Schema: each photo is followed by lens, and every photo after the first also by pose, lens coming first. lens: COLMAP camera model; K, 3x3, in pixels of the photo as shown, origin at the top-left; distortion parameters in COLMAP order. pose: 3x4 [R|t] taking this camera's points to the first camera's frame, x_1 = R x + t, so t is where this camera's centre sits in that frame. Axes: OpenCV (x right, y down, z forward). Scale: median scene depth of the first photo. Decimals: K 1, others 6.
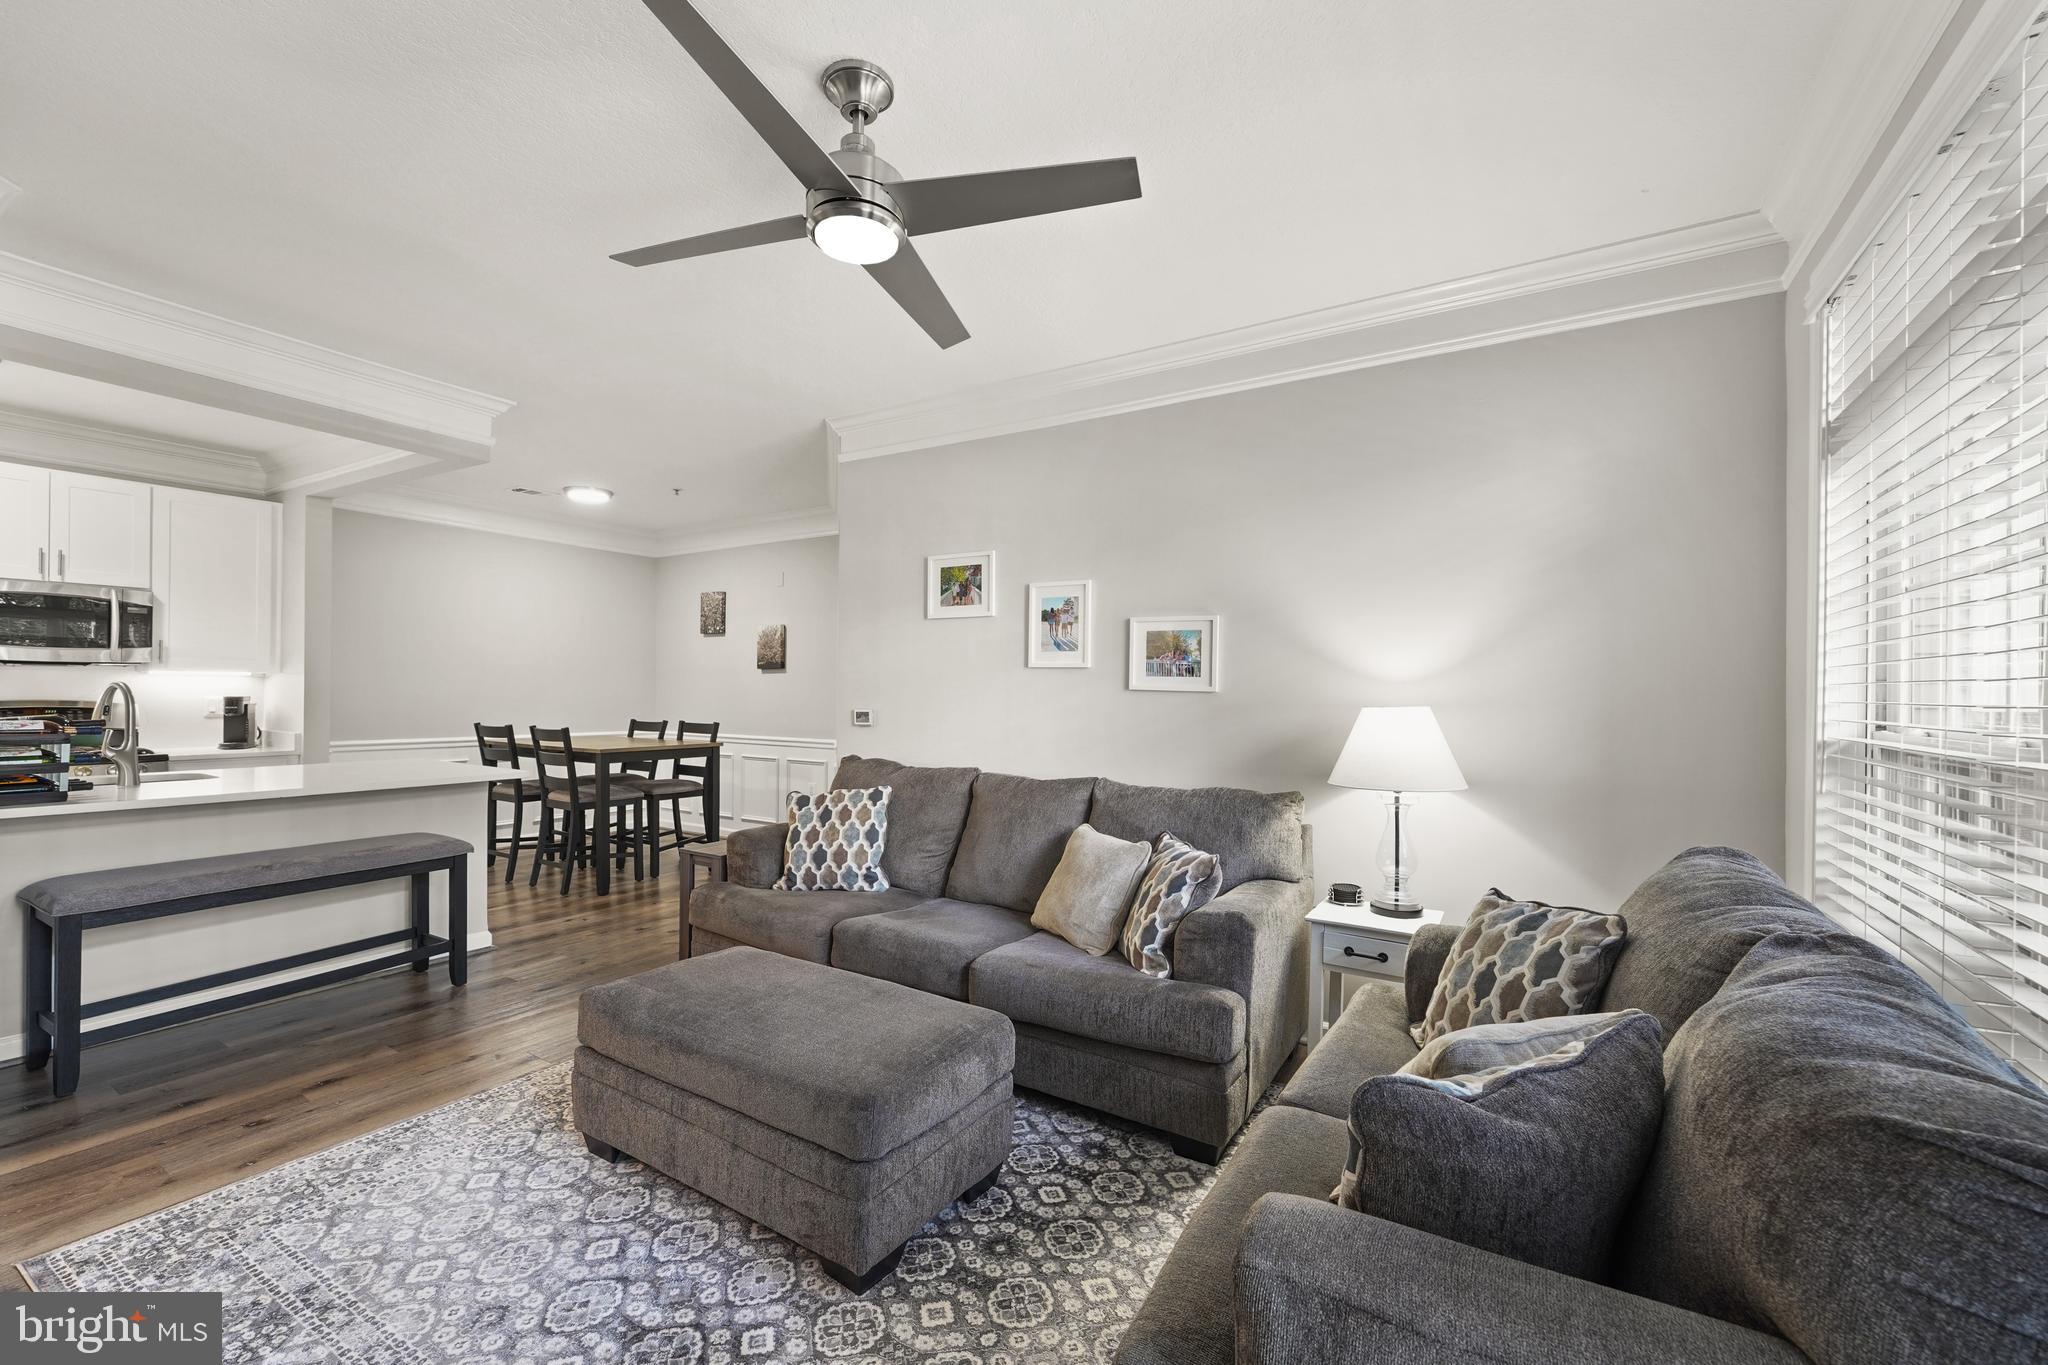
lens RADIAL K [[836.9, 0, 1024.3], [0, 836.9, 688.7], [0, 0, 1]] dist [-0.002513, -0.000216]
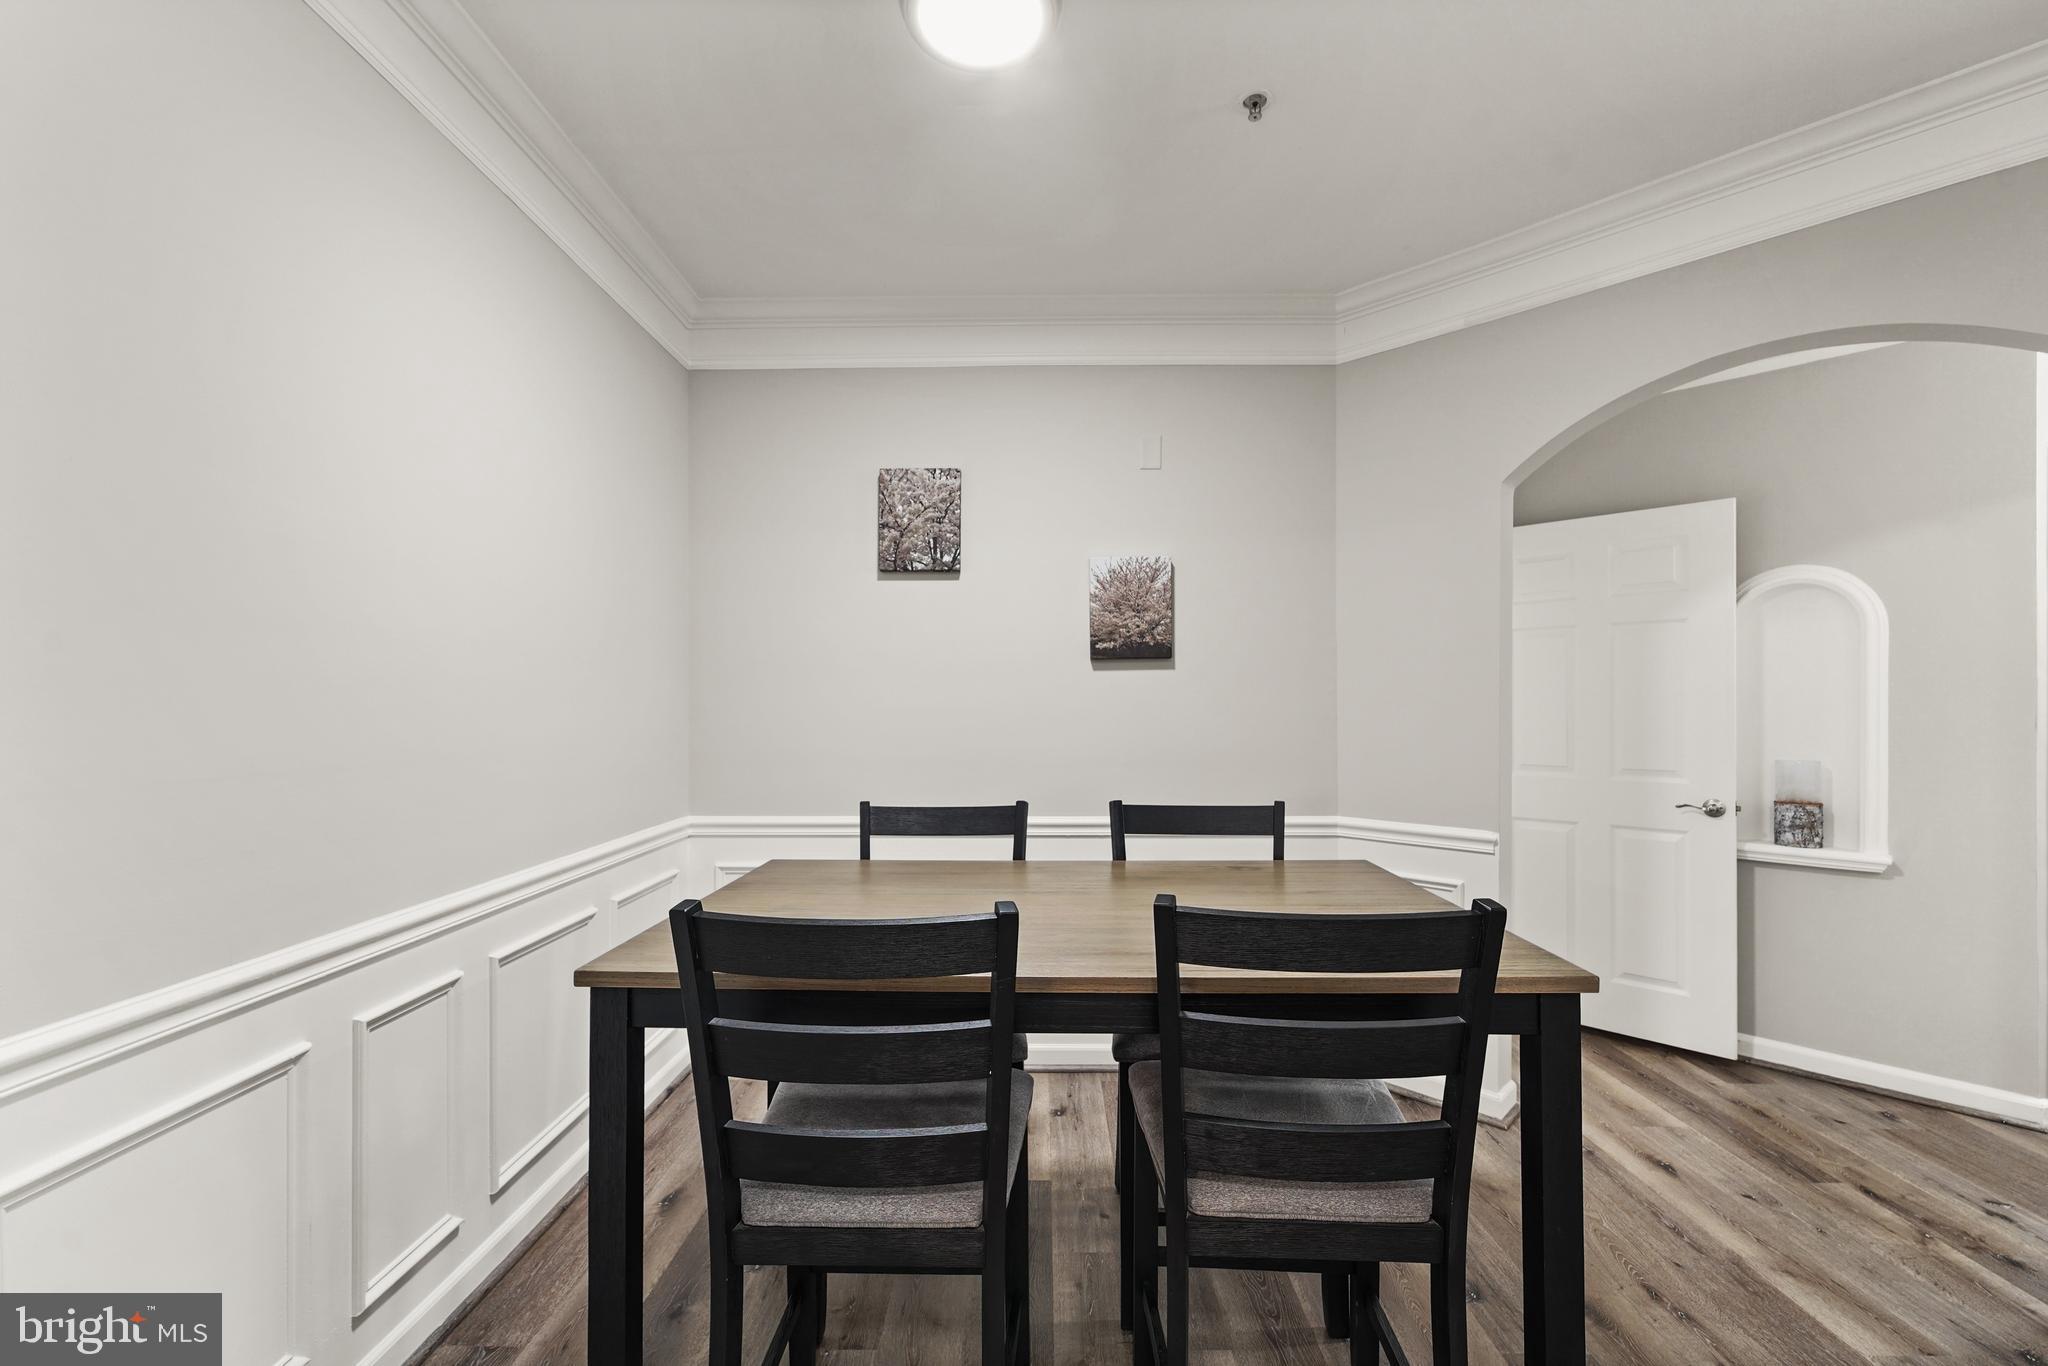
lens RADIAL K [[852.3, 0, 1024.0], [0, 852.3, 683.0], [0, 0, 1]] dist [0.001733, 0.000307]
pose [[0.852027, 0.001567, 0.523495, -0.899111], [0.009522, 0.999784, -0.018491, -0.006526], [-0.523411, 0.020740, 0.851828, 1.027371]]
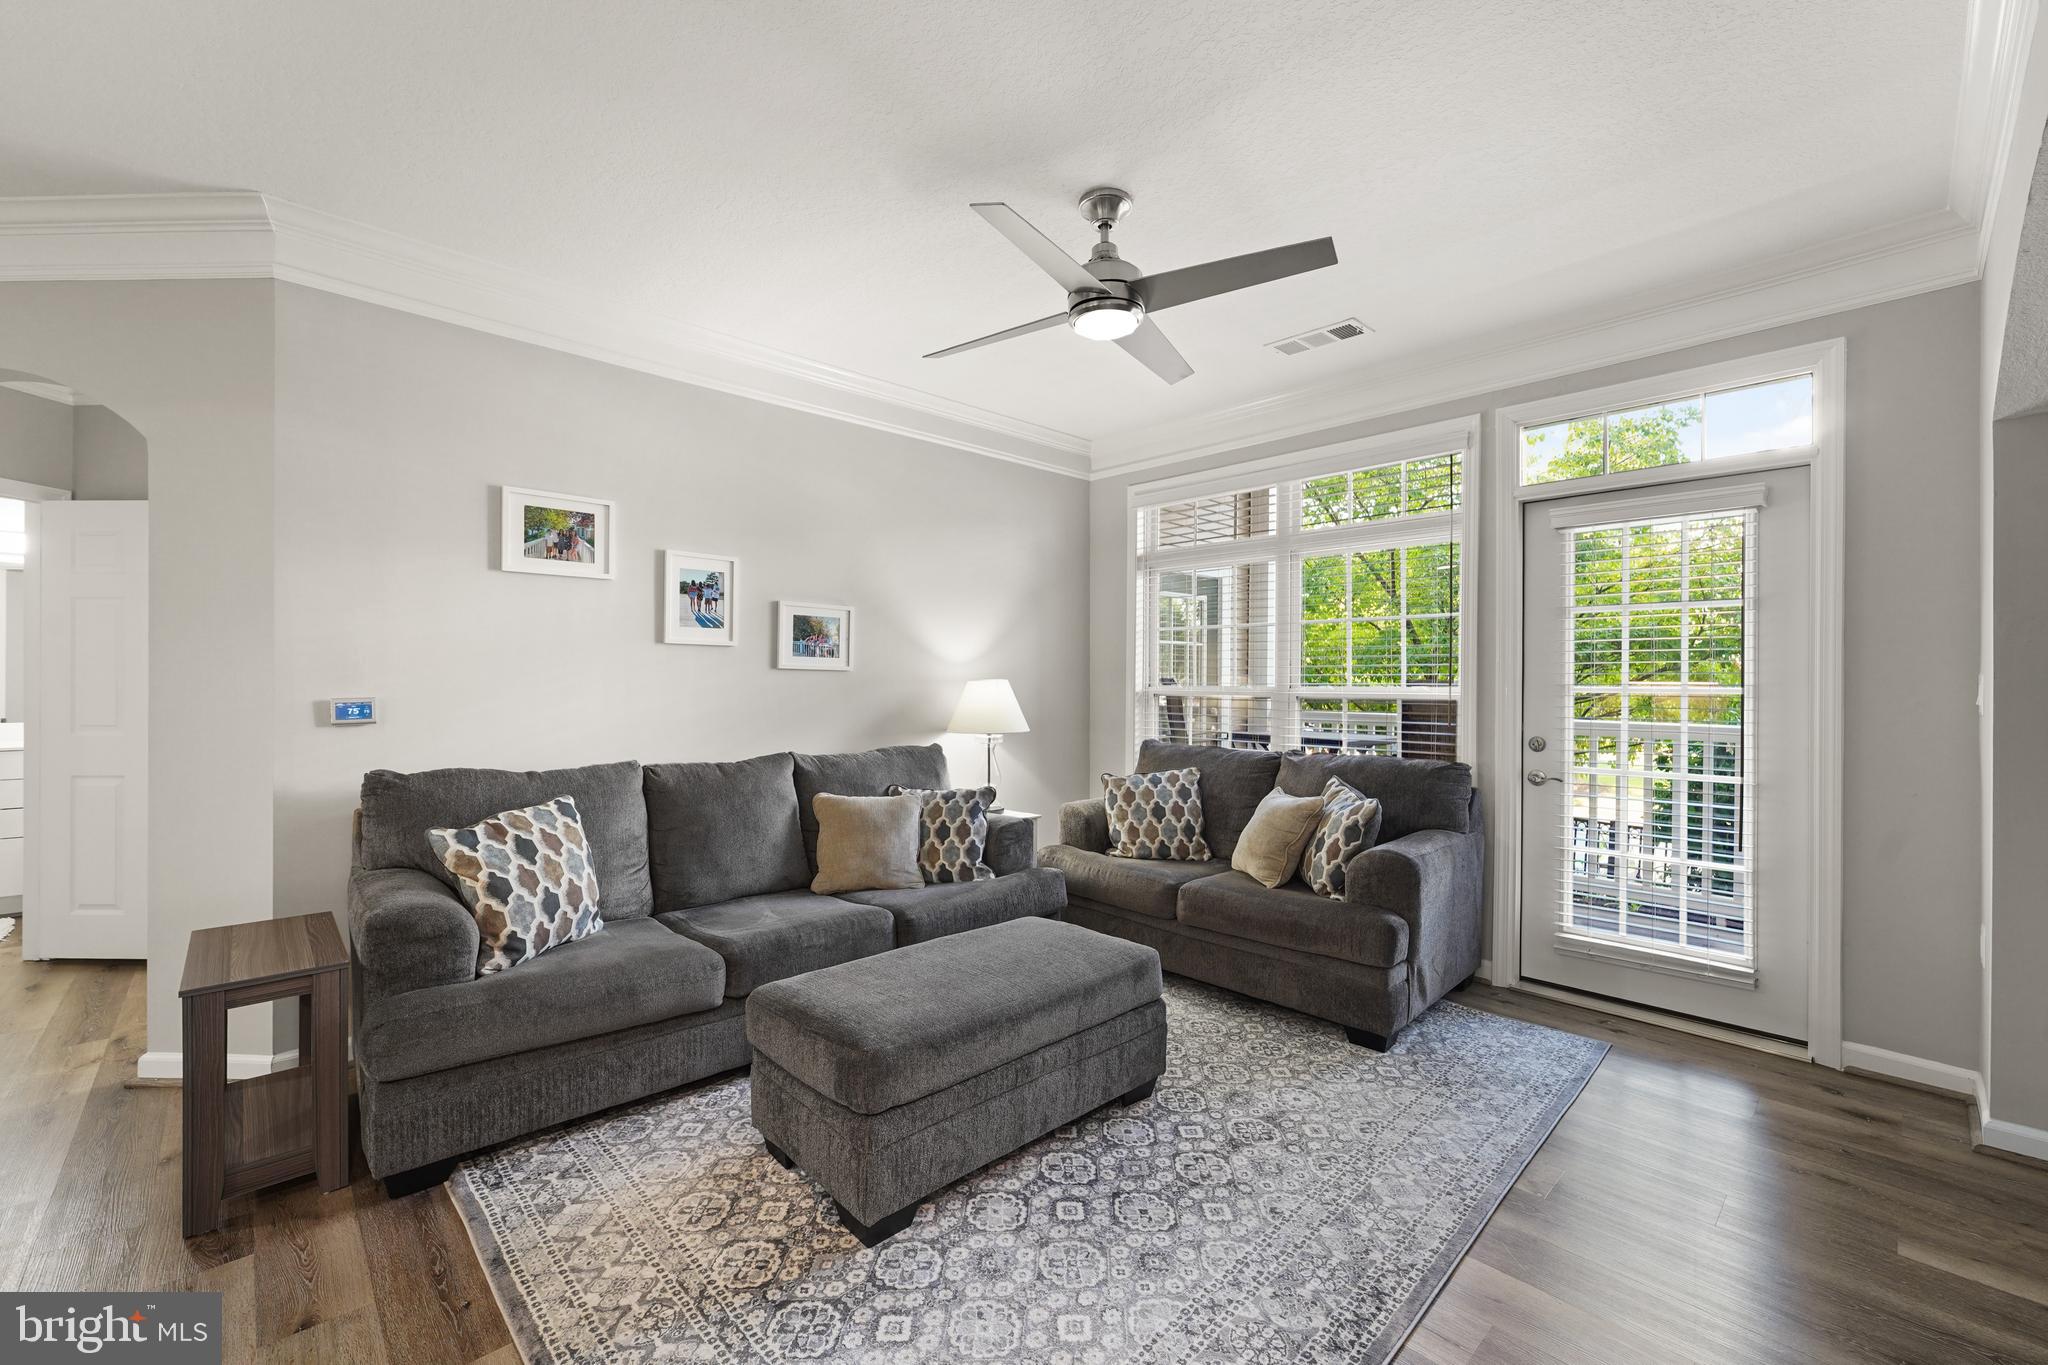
lens RADIAL K [[839.1, 0, 1019.6], [0, 839.1, 682.0], [0, 0, 1]] dist [0.000105, -0.000061]
pose [[0.241187, -0.014776, 0.970366, -0.660048], [-0.004646, 0.999855, 0.016379, -0.000330], [-0.970468, -0.008458, 0.241083, 0.351608]]
